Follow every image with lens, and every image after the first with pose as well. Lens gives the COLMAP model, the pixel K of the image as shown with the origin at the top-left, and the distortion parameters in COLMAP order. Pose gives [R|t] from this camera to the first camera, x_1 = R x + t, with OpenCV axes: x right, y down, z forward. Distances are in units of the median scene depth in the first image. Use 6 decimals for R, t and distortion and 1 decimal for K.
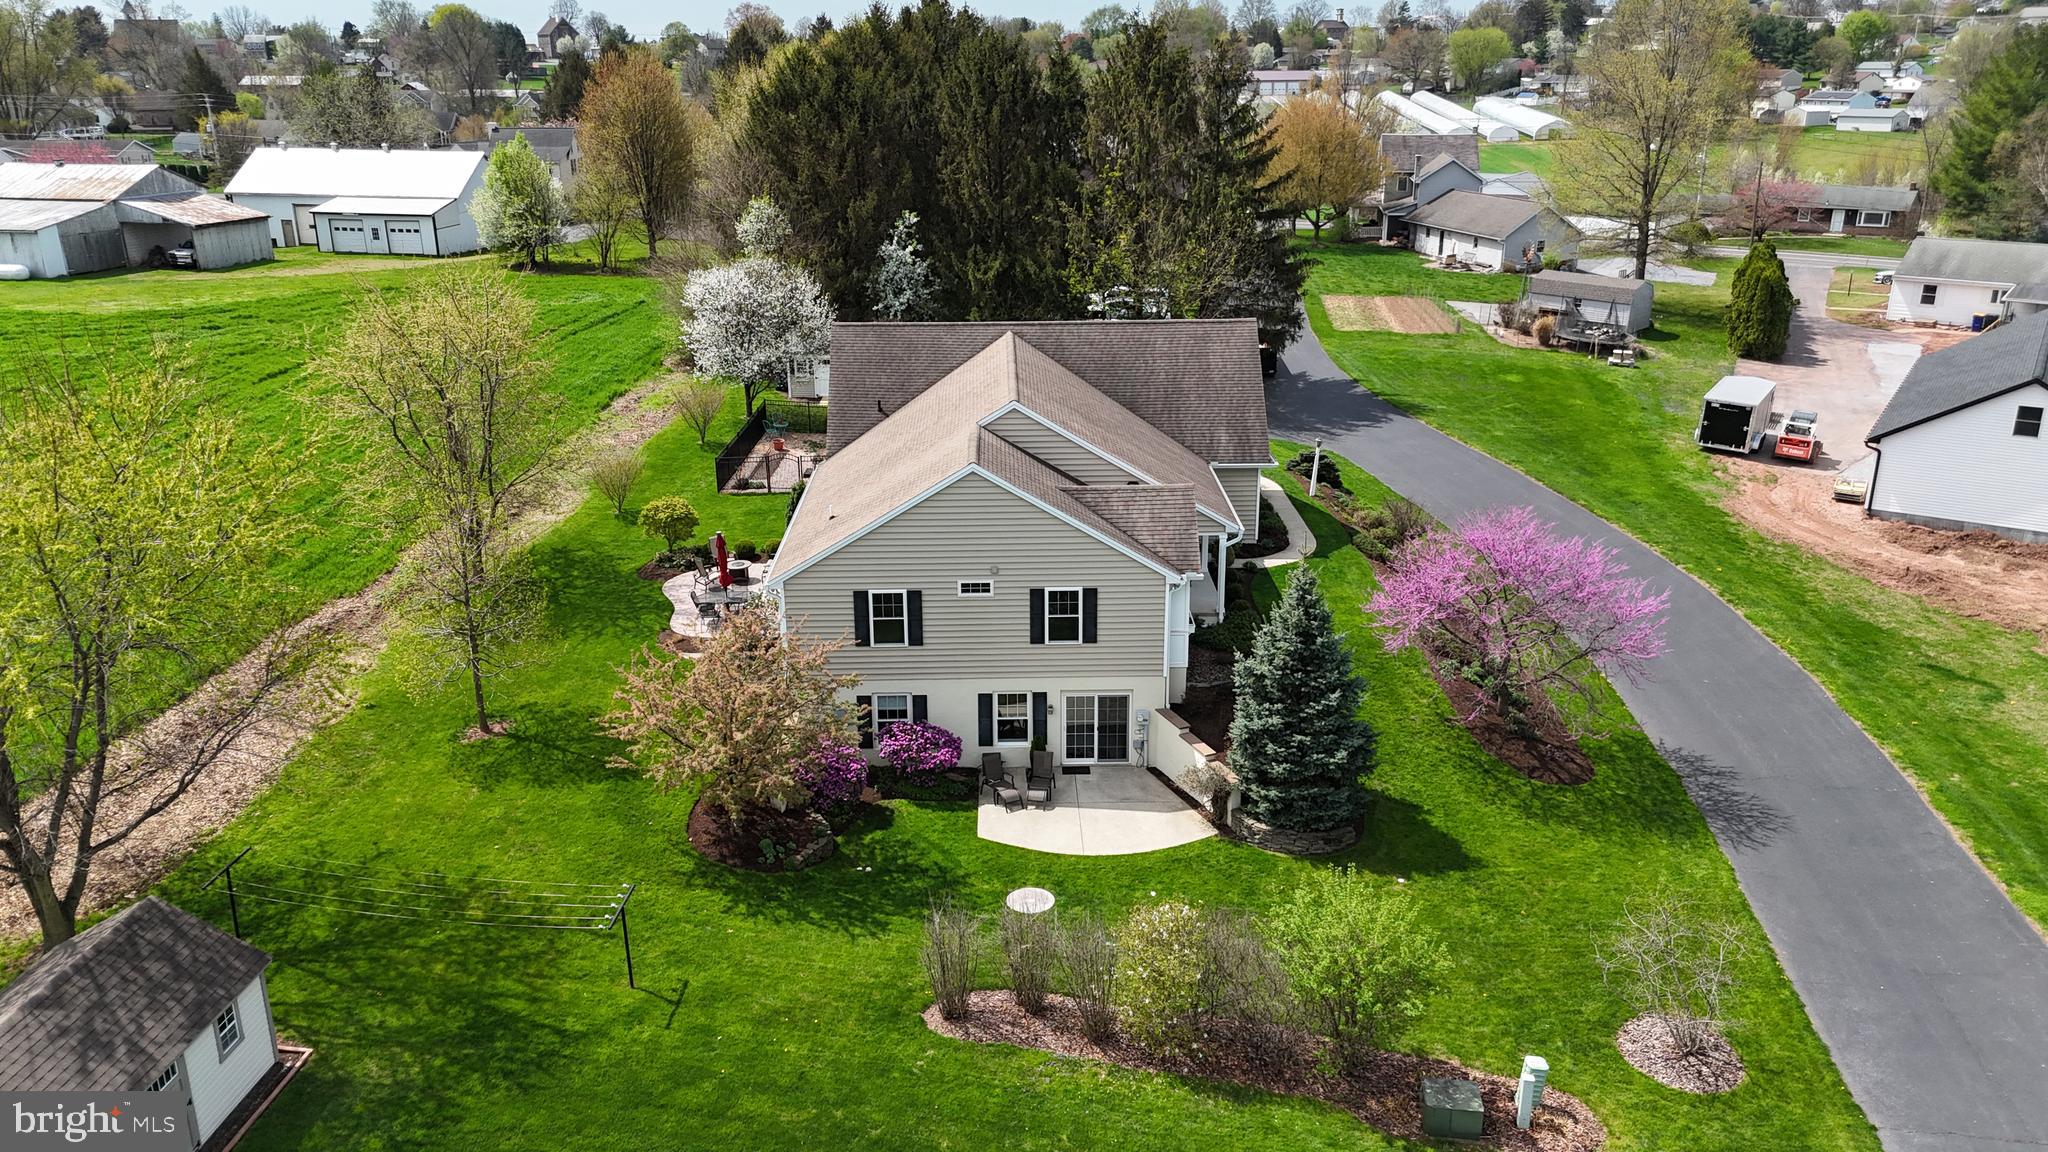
lens RADIAL K [[1514.7, 0, 1035.0], [0, 1514.7, 563.1], [0, 0, 1]] dist [0.092934, -0.099934]
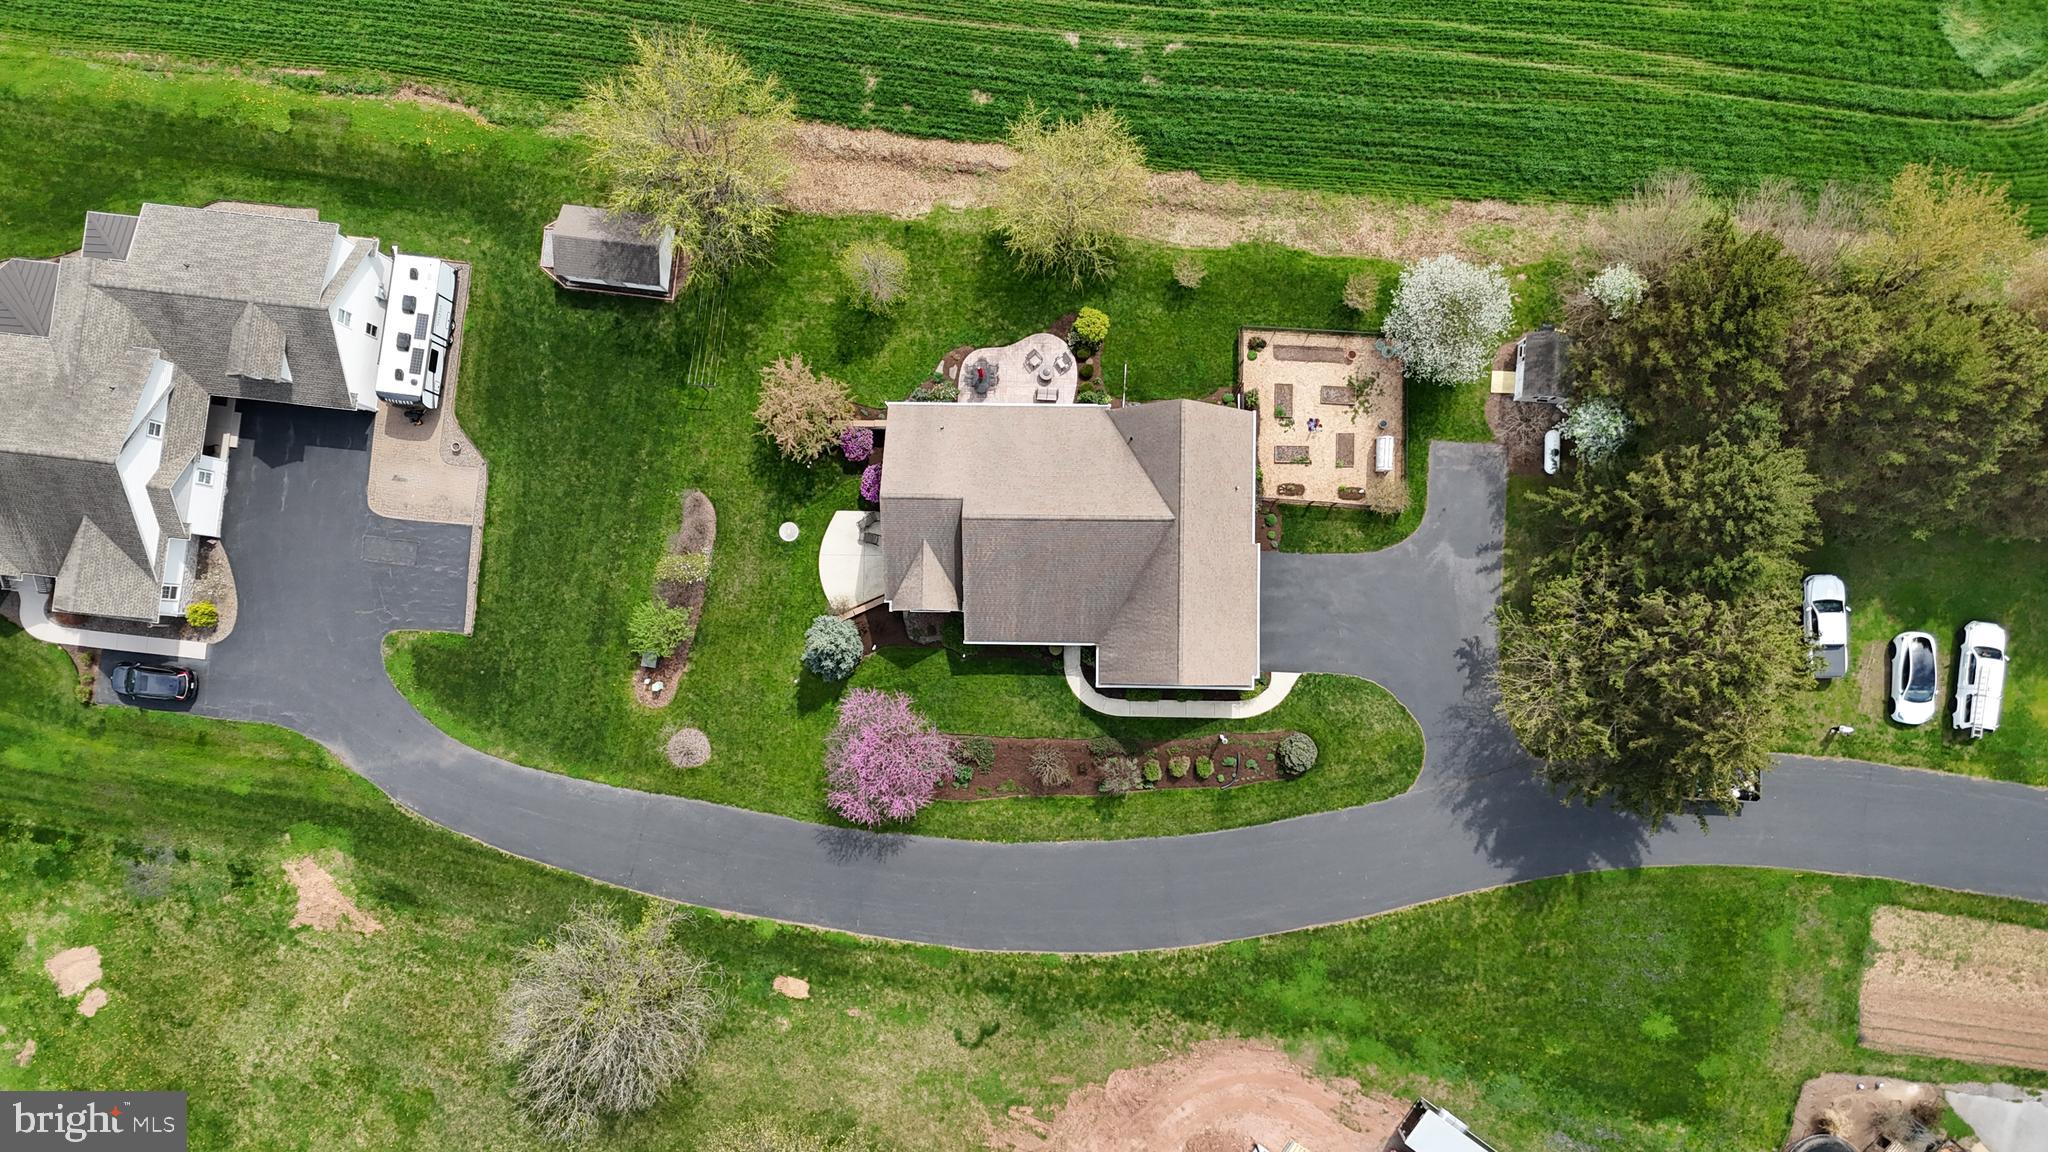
lens RADIAL K [[1514.7, 0, 1035.0], [0, 1514.7, 563.1], [0, 0, 1]] dist [0.092934, -0.099934]
pose [[-0.039478, 0.997847, -0.052375, 0.139729], [-0.288226, 0.038816, 0.956775, -1.958345], [0.956748, 0.052868, 0.286073, 0.569614]]
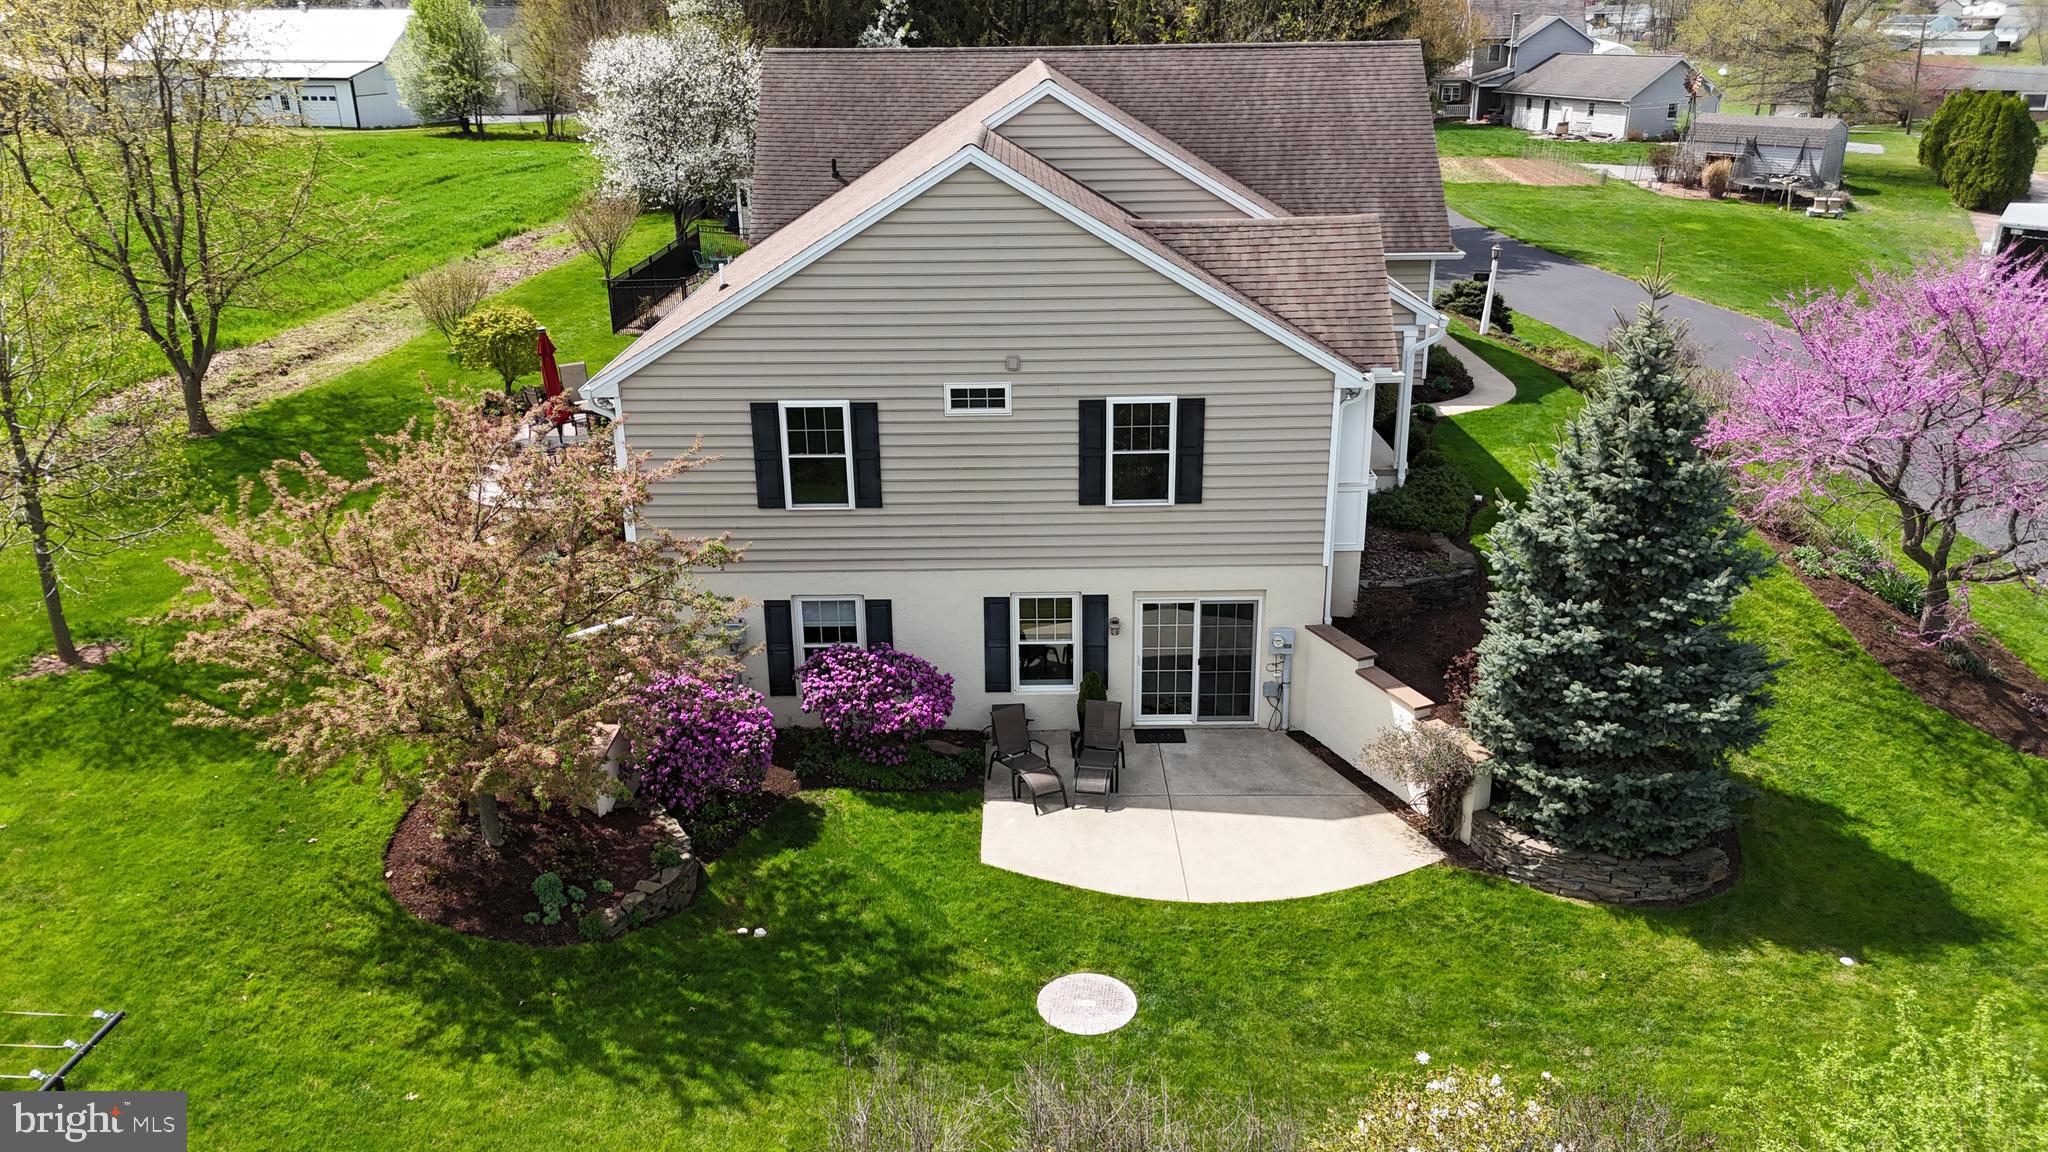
lens RADIAL K [[1510.3, 0, 1040.1], [0, 1510.3, 571.7], [0, 0, 1]] dist [0.041956, -0.003441]
pose [[0.999937, 0.001105, -0.011178, -0.010685], [-0.000810, 0.999654, 0.026284, 0.061374], [0.011203, -0.026273, 0.999592, 0.444227]]
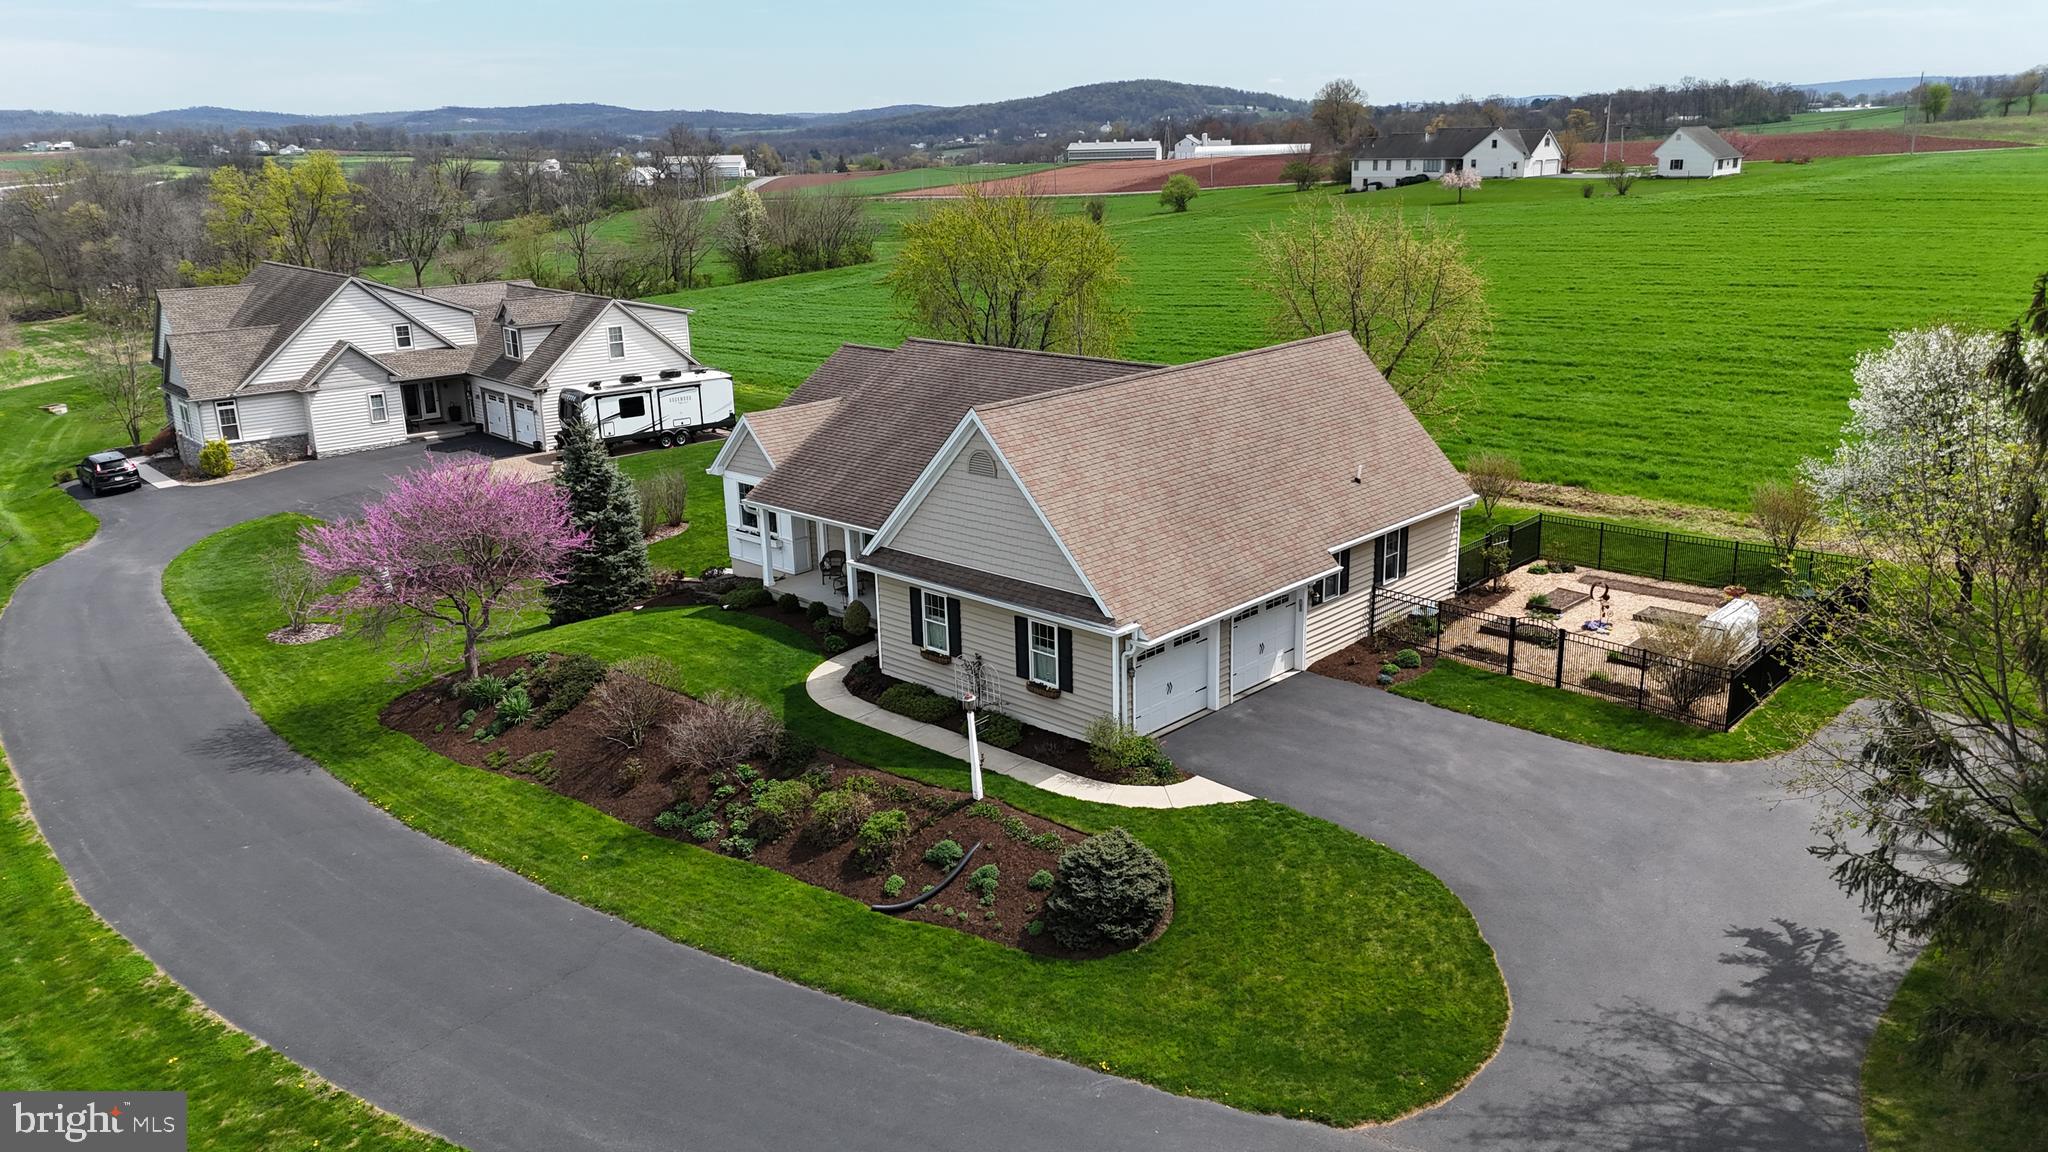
lens RADIAL K [[1507.0, 0, 1028.6], [0, 1507.0, 567.7], [0, 0, 1]] dist [0.061334, -0.051788]
pose [[-0.704318, 0.218397, -0.675454, 0.710449], [-0.197216, 0.853845, 0.481721, -0.516169], [0.681940, 0.472495, -0.558307, 1.783107]]
